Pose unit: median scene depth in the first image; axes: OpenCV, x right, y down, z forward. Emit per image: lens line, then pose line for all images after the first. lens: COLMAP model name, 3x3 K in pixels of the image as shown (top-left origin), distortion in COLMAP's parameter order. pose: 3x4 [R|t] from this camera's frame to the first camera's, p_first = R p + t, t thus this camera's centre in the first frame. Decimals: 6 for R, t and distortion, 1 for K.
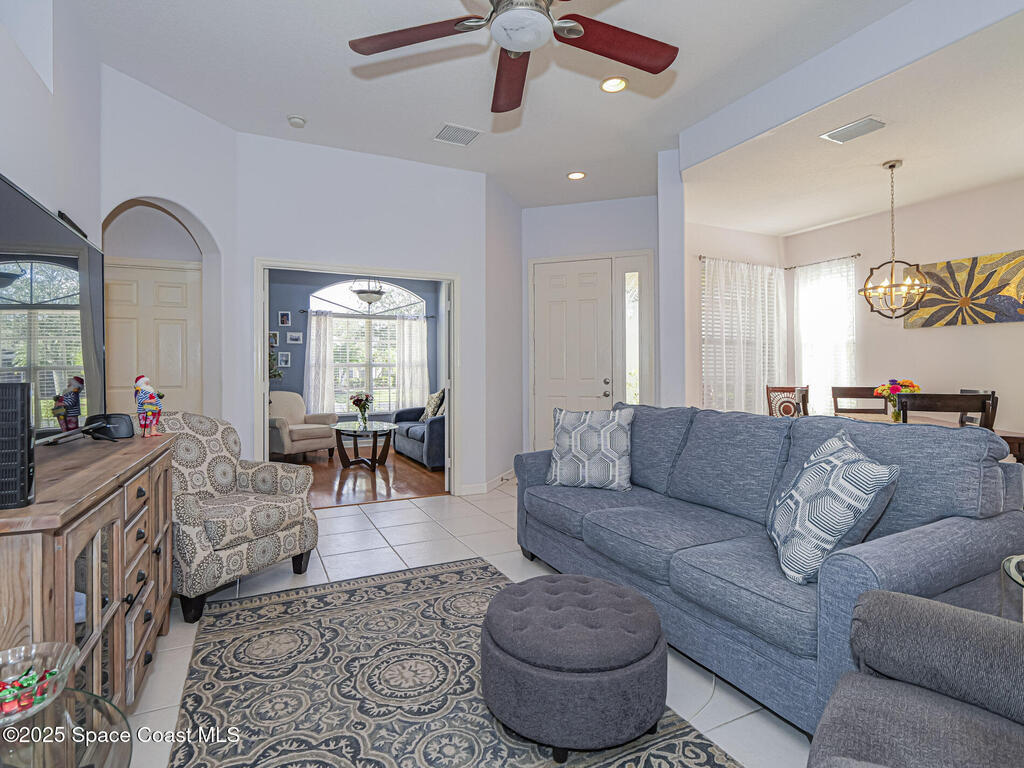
lens RADIAL K [[527.2, 0, 508.8], [0, 527.2, 377.4], [0, 0, 1]] dist [-0.005710, -0.000260]
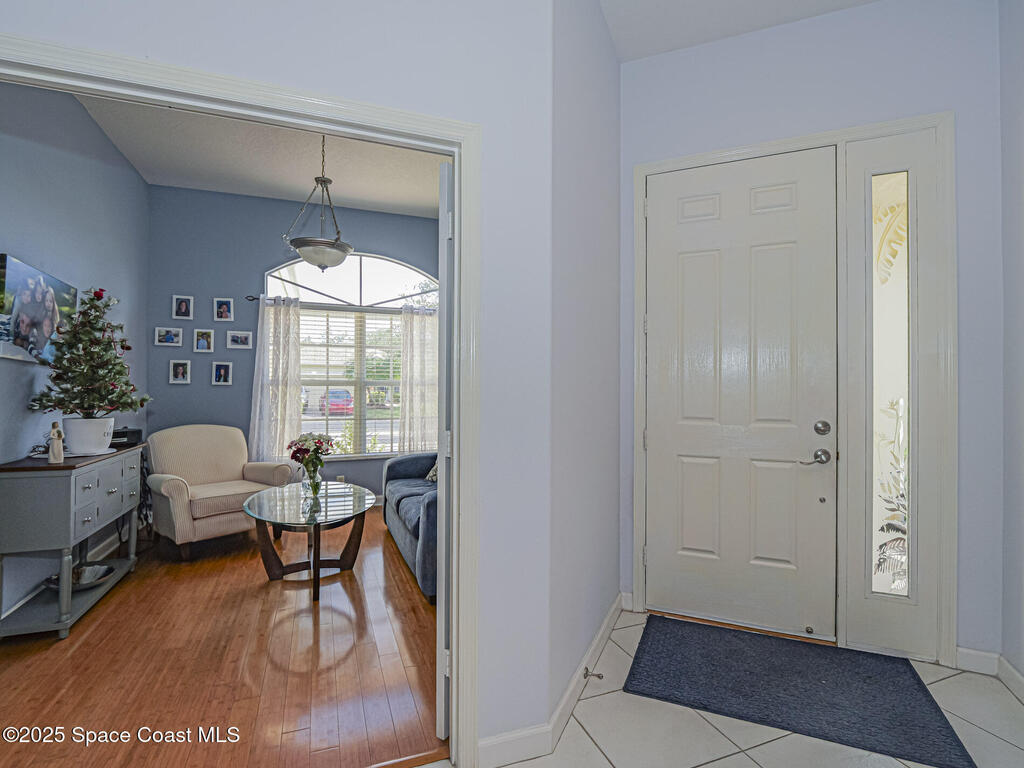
lens RADIAL K [[486.6, 0, 513.5], [0, 486.6, 392.6], [0, 0, 1]] dist [0.001895, 0.000334]
pose [[0.996948, 0.008494, -0.077607, -0.039651], [-0.008474, 0.999964, 0.000579, -0.019521], [0.077609, 0.000081, 0.996984, 0.606690]]
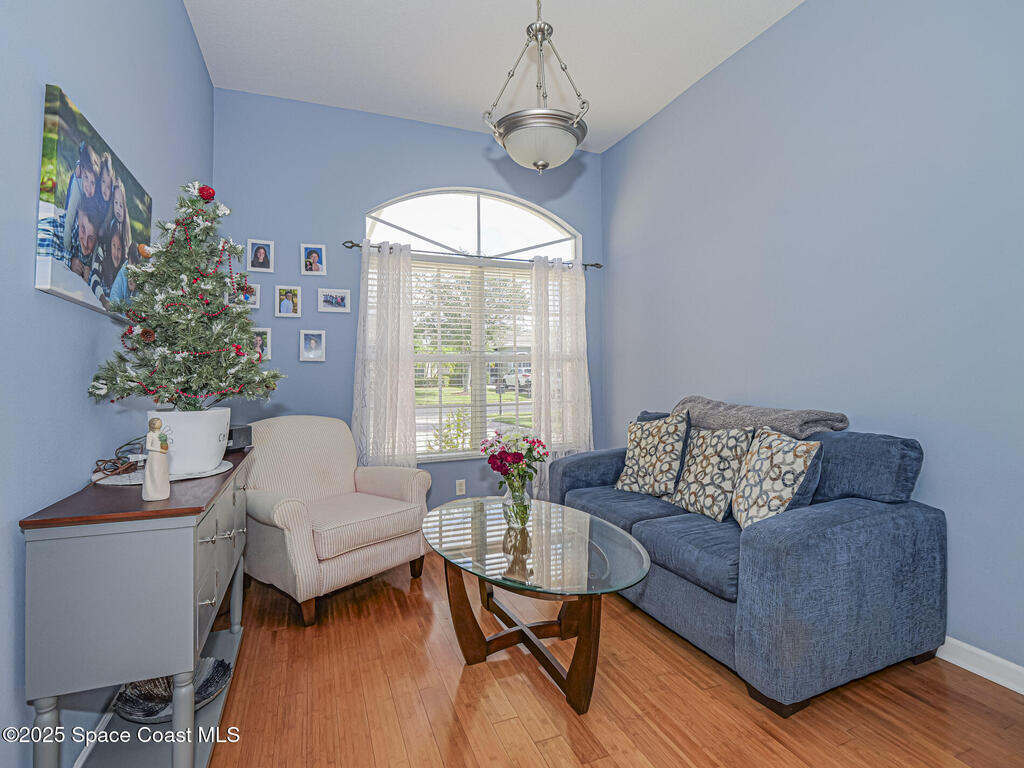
lens RADIAL K [[486.6, 0, 514.3], [0, 486.6, 375.9], [0, 0, 1]] dist [0.001895, 0.000334]
pose [[0.997794, -0.001354, -0.066367, -0.299348], [0.001316, 0.999999, -0.000623, -0.008599], [0.066368, 0.000534, 0.997795, 0.795616]]
